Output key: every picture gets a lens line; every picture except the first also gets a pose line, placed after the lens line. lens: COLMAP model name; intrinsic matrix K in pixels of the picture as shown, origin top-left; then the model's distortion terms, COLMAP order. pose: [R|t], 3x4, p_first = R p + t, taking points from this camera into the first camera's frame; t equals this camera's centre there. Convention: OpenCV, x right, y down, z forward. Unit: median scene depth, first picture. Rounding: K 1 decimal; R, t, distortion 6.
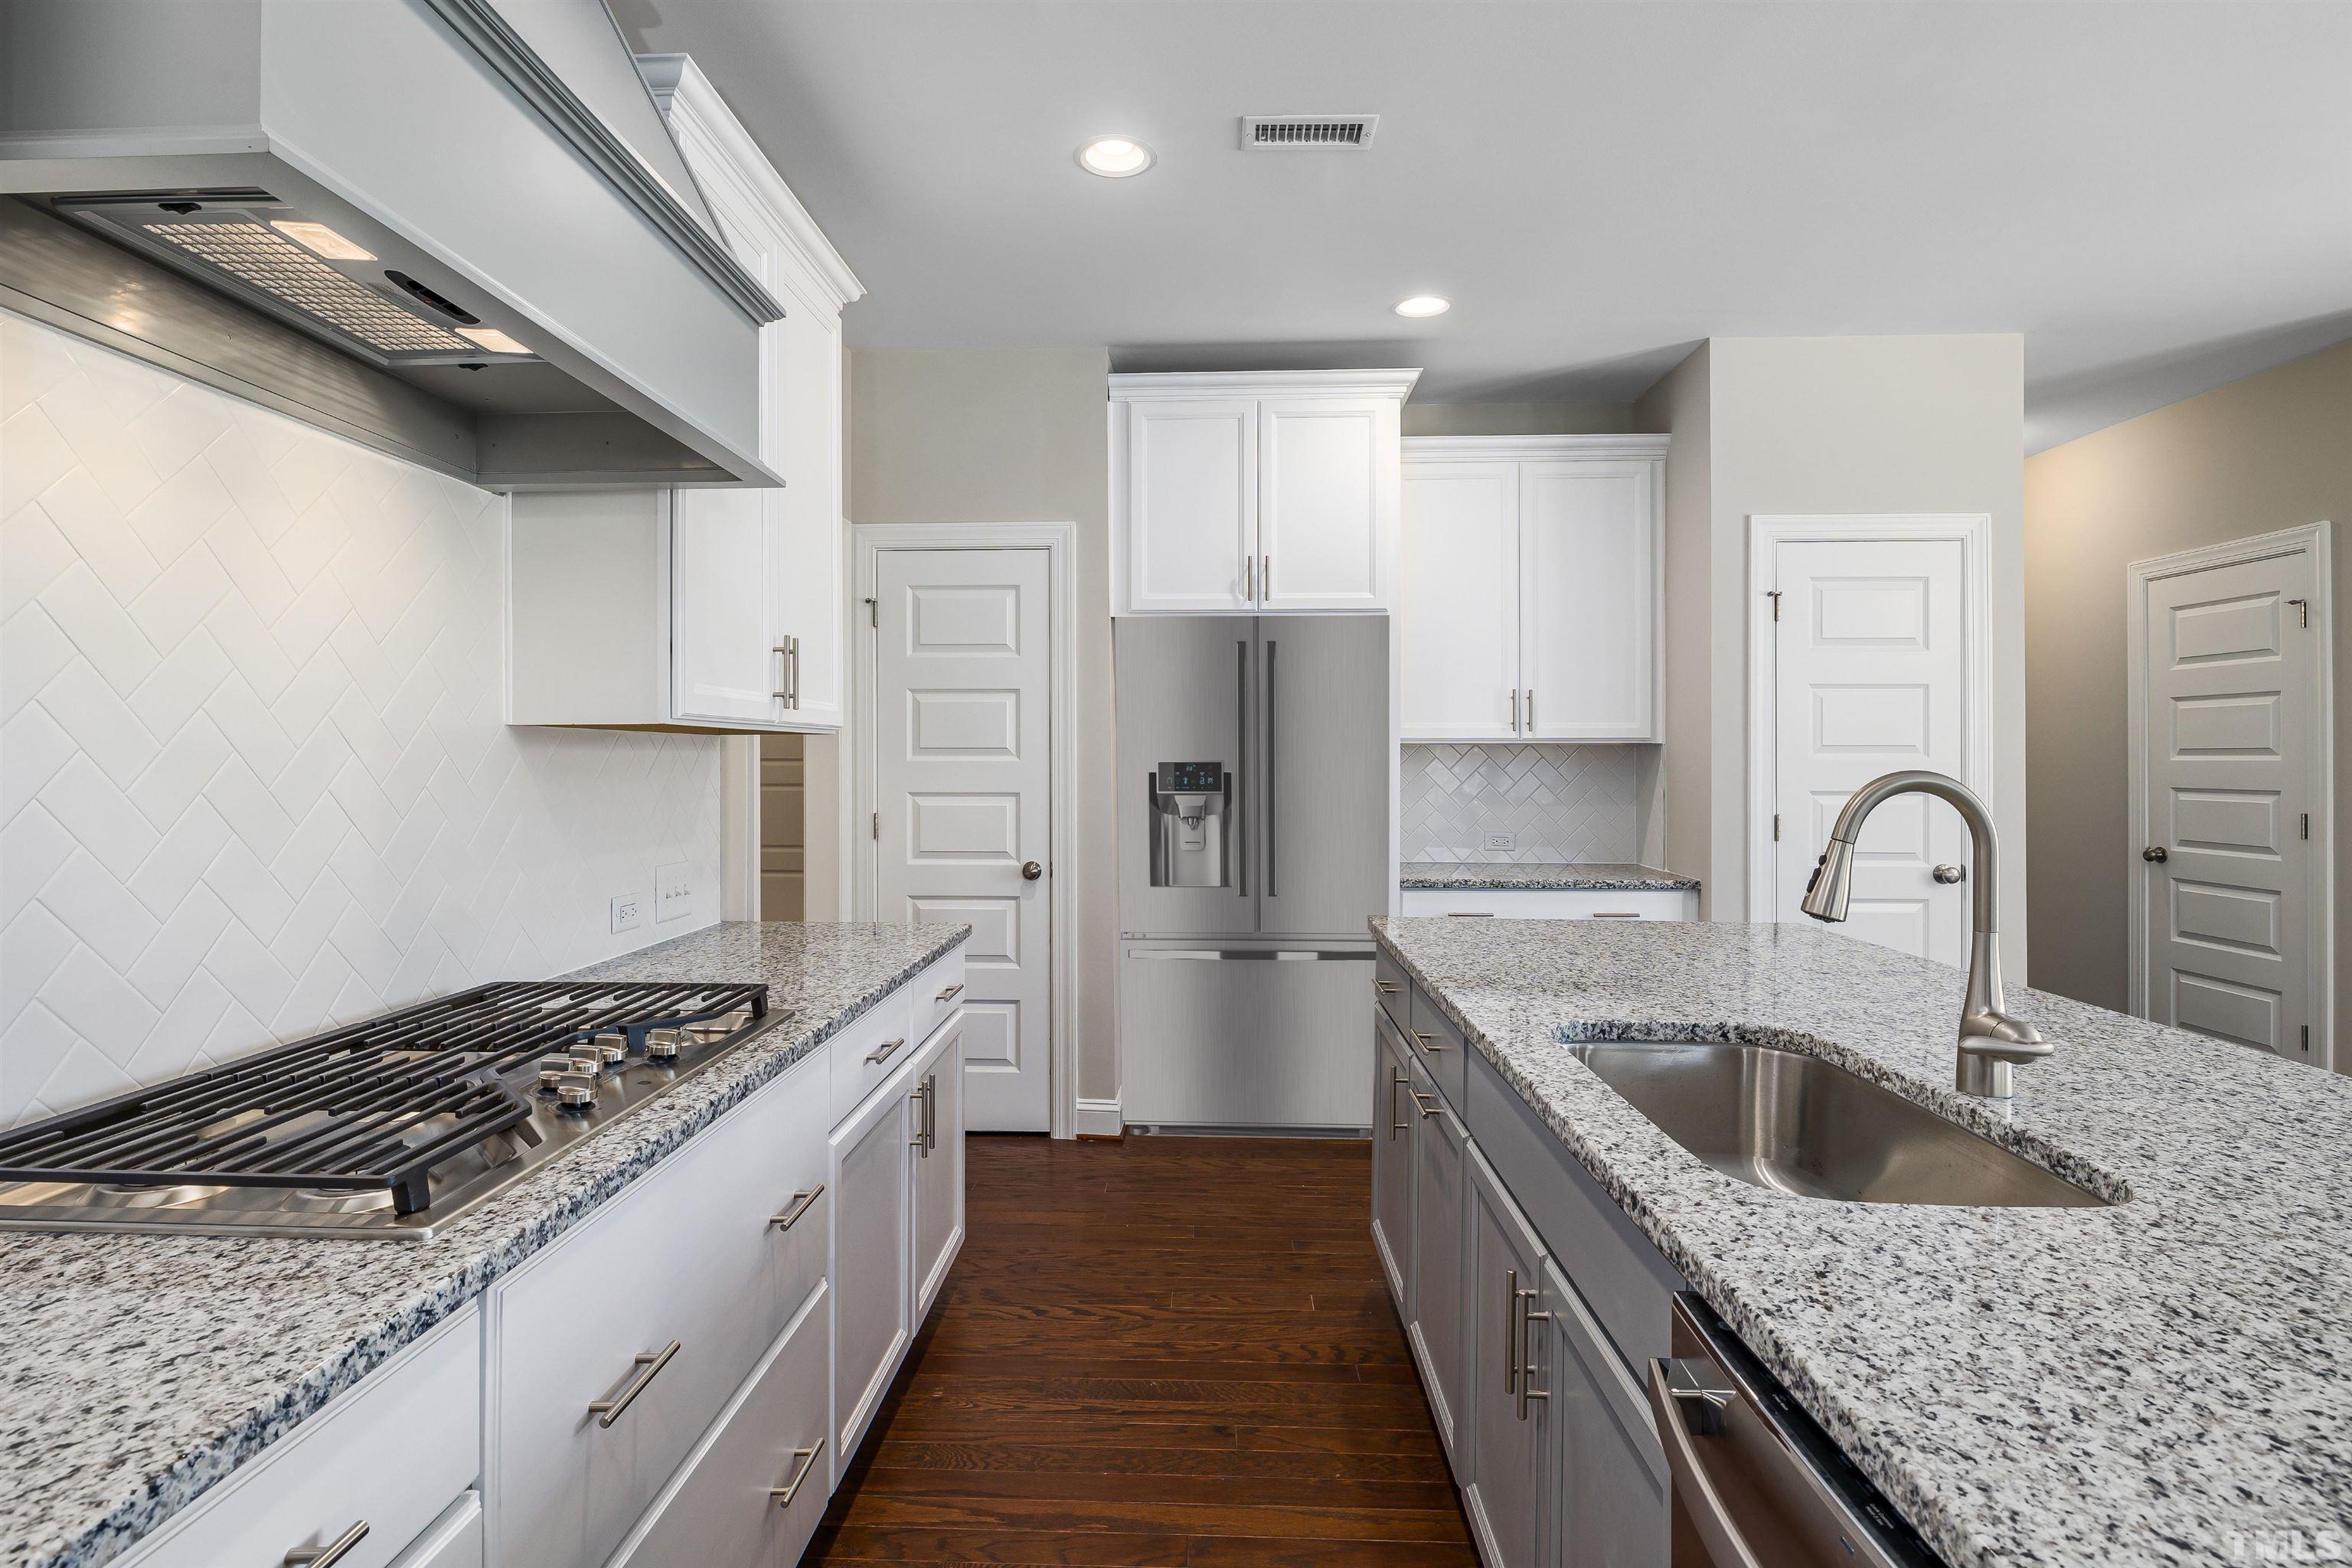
lens RADIAL K [[1188.5, 0, 1165.0], [0, 1188.5, 768.7], [0, 0, 1]] dist [0.001335, 0.000168]
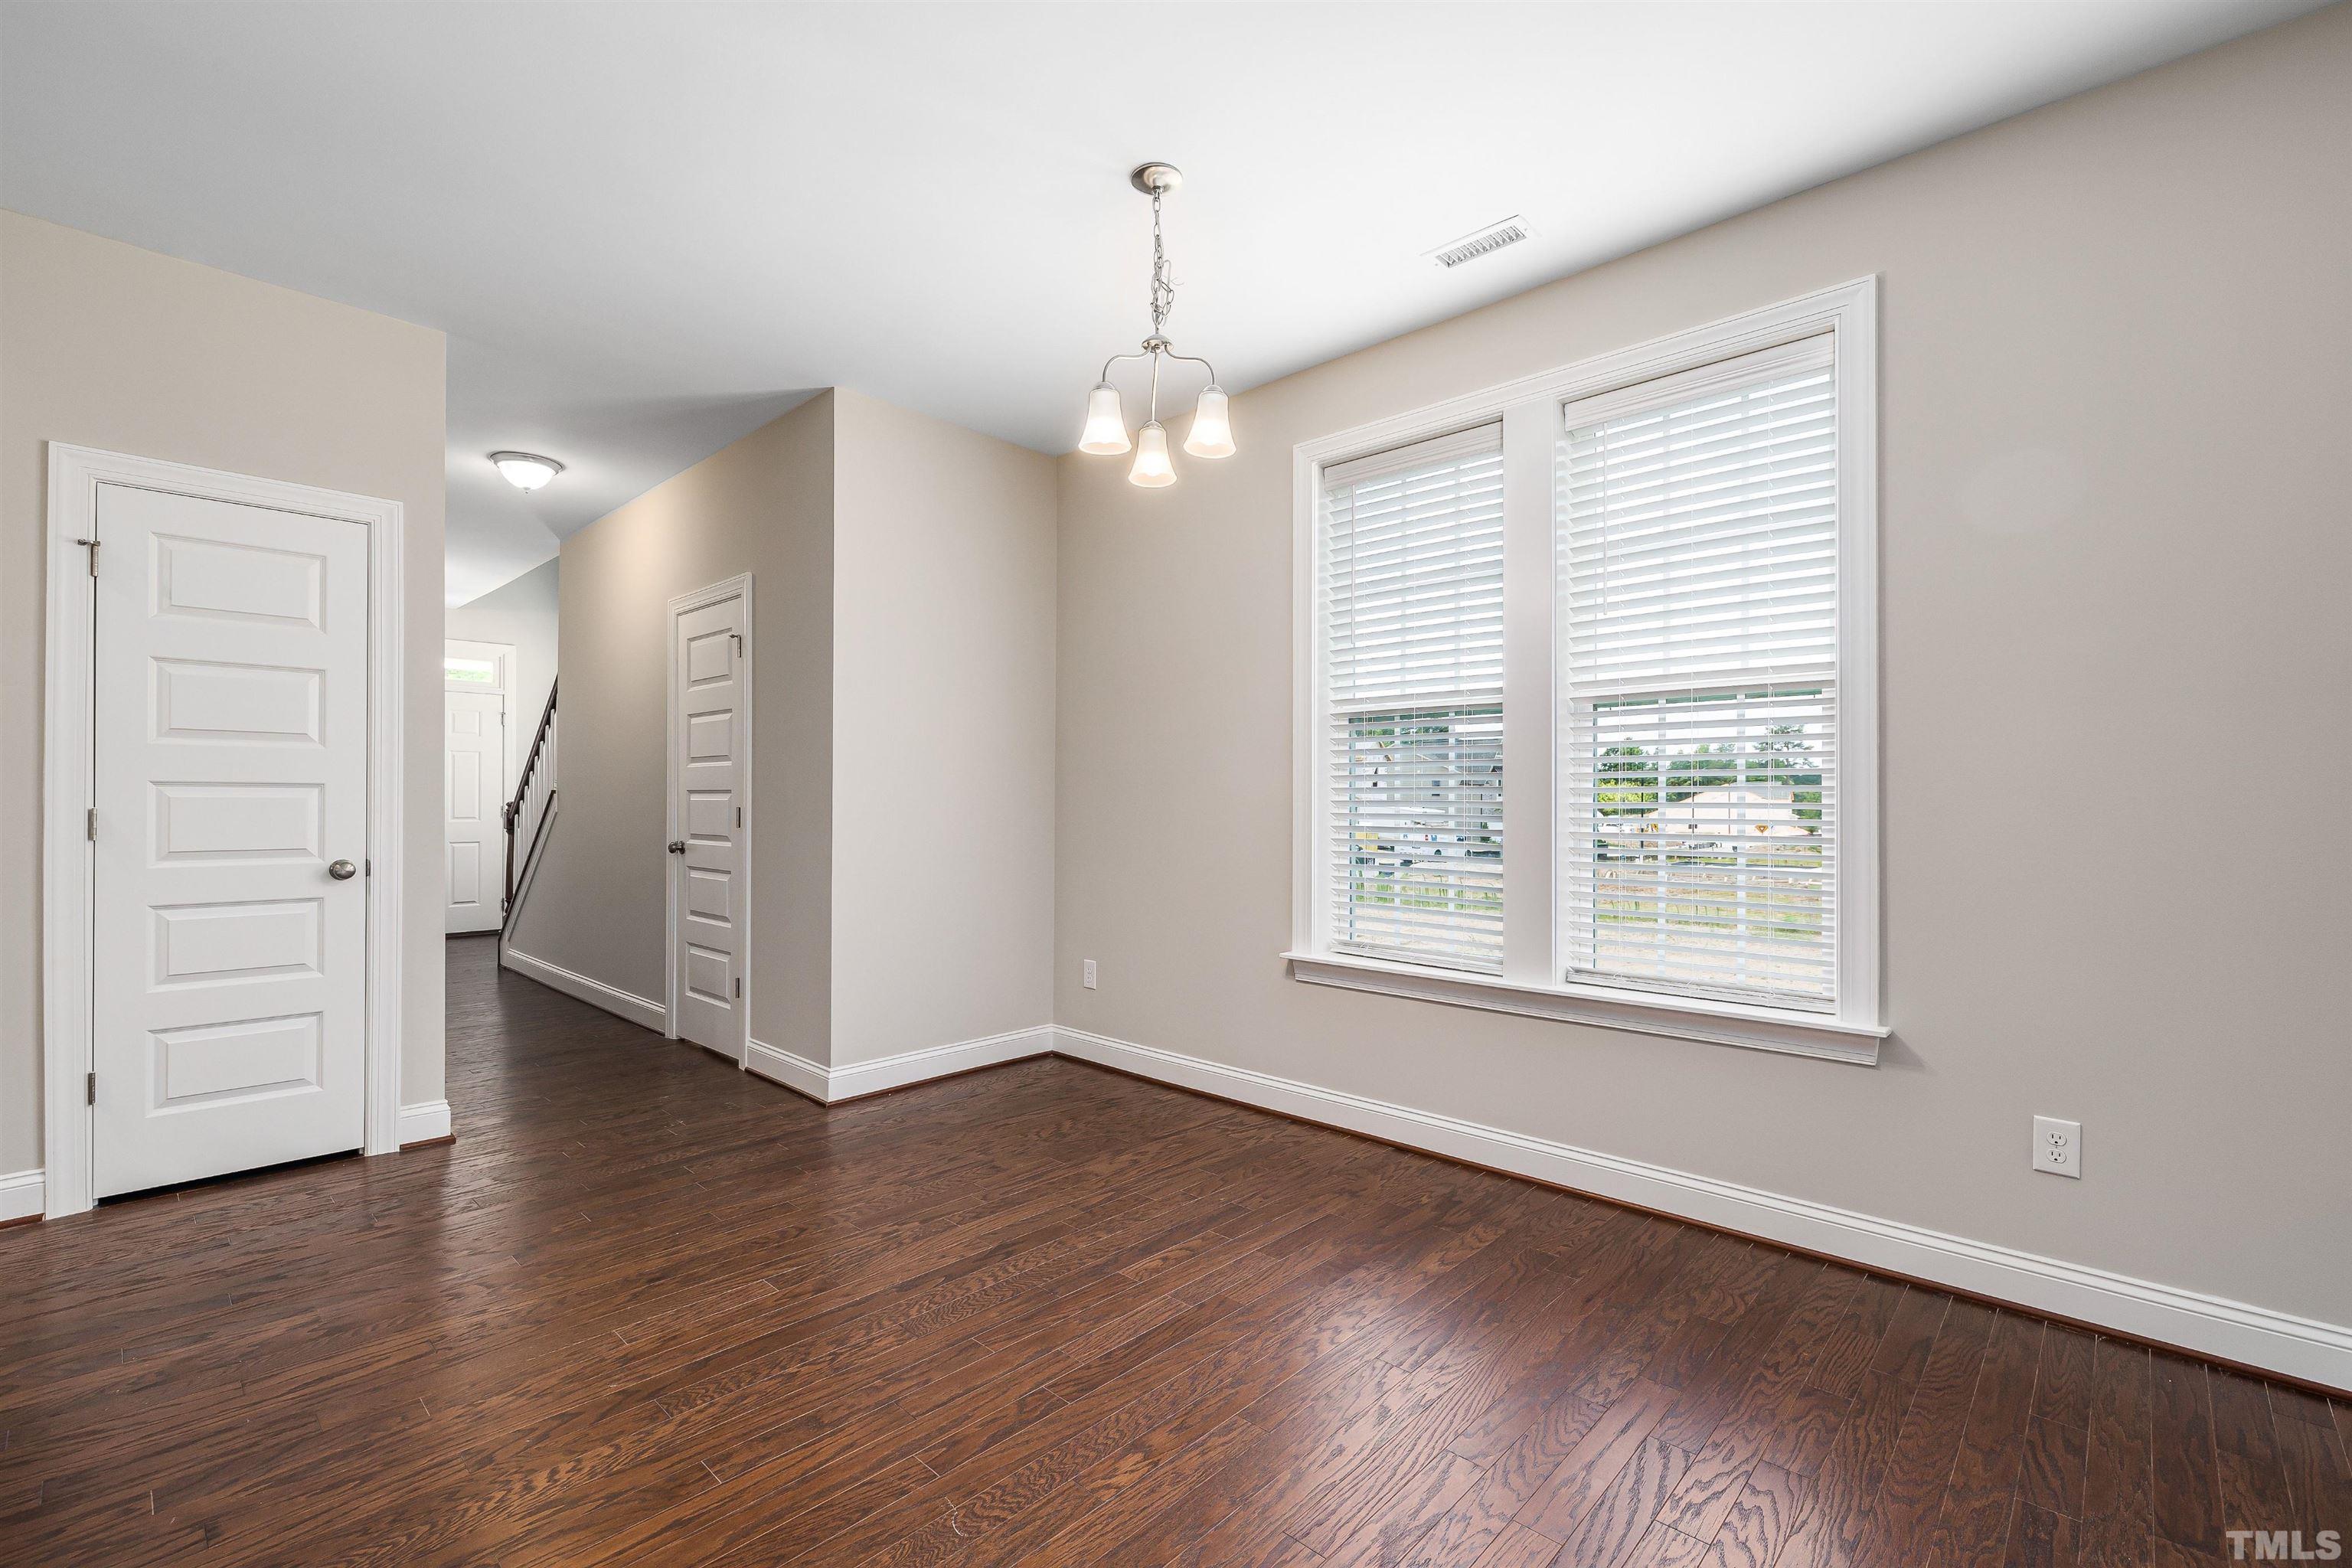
lens RADIAL K [[1021.0, 0, 1166.9], [0, 1021.0, 795.3], [0, 0, 1]] dist [-0.009376, 0.000156]
pose [[0.656831, 0.002988, 0.754032, 0.462175], [0.006592, 0.999931, -0.009705, 0.040343], [-0.754009, 0.011345, 0.656766, -0.032981]]
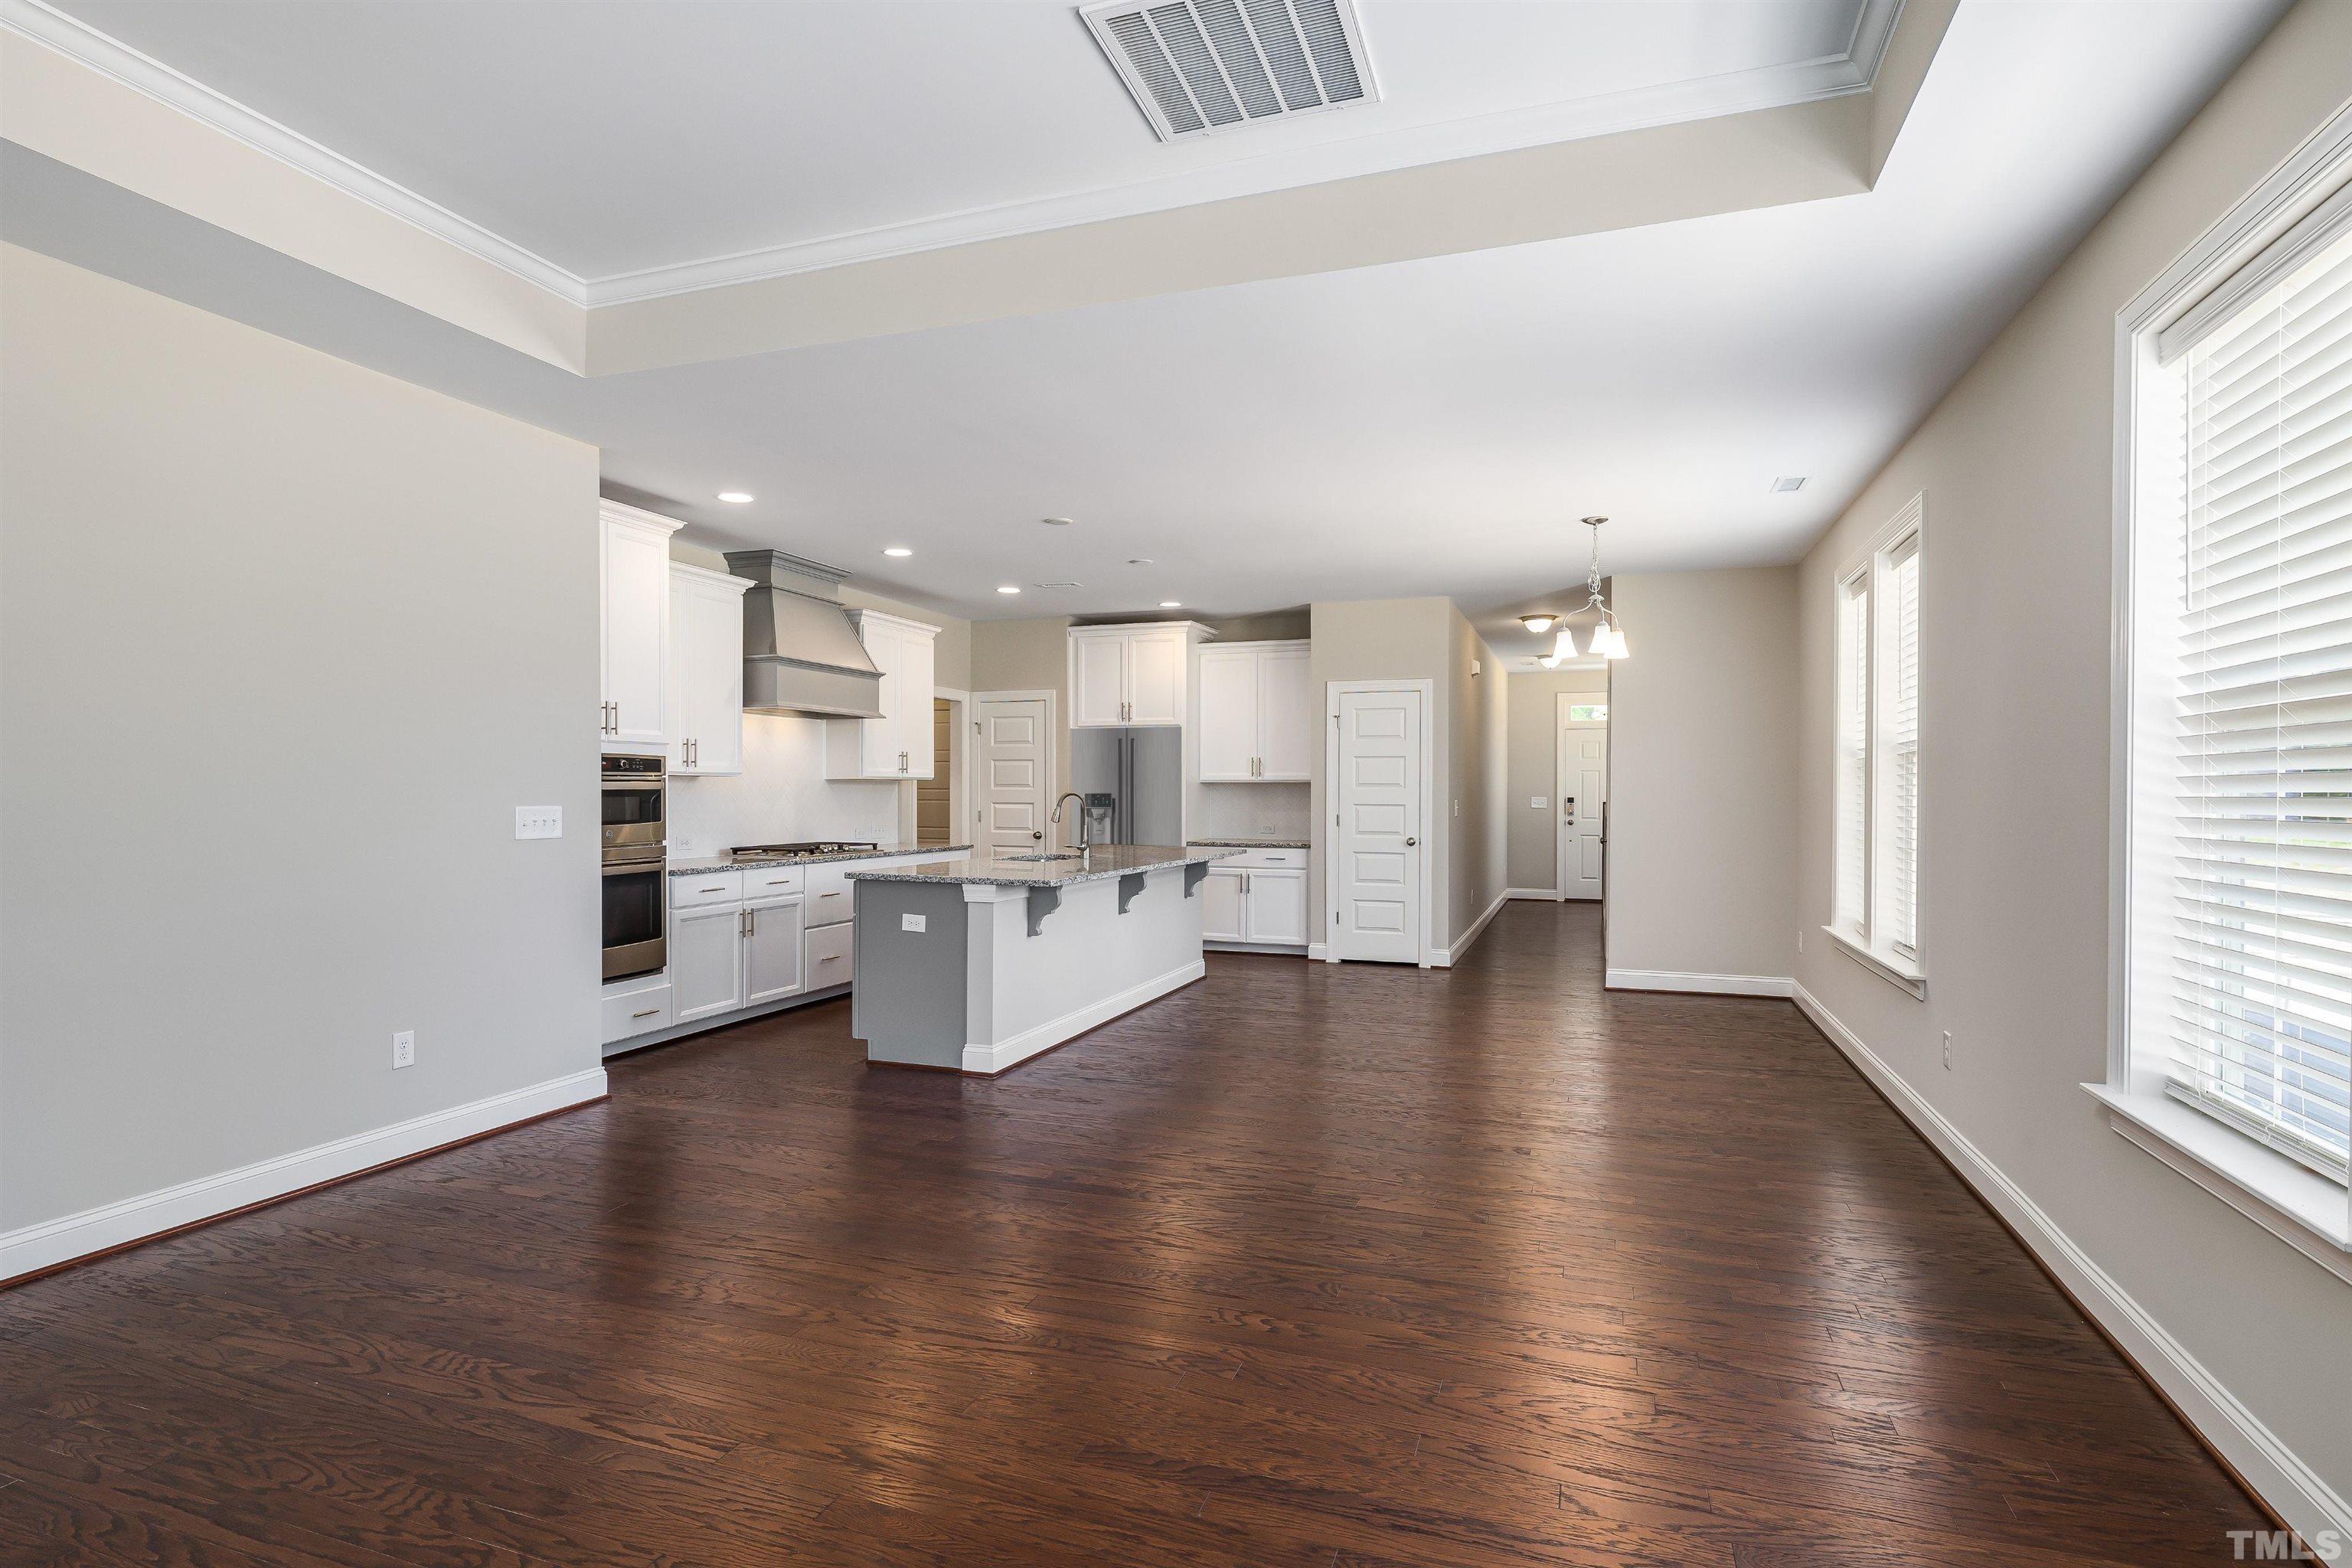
lens RADIAL K [[1188.5, 0, 1177.5], [0, 1188.5, 790.2], [0, 0, 1]] dist [0.001335, 0.000168]
pose [[0.955791, 0.001159, -0.294044, 0.857895], [-0.004134, 0.999946, -0.009496, 0.015381], [0.294017, 0.010292, 0.955745, -1.200314]]
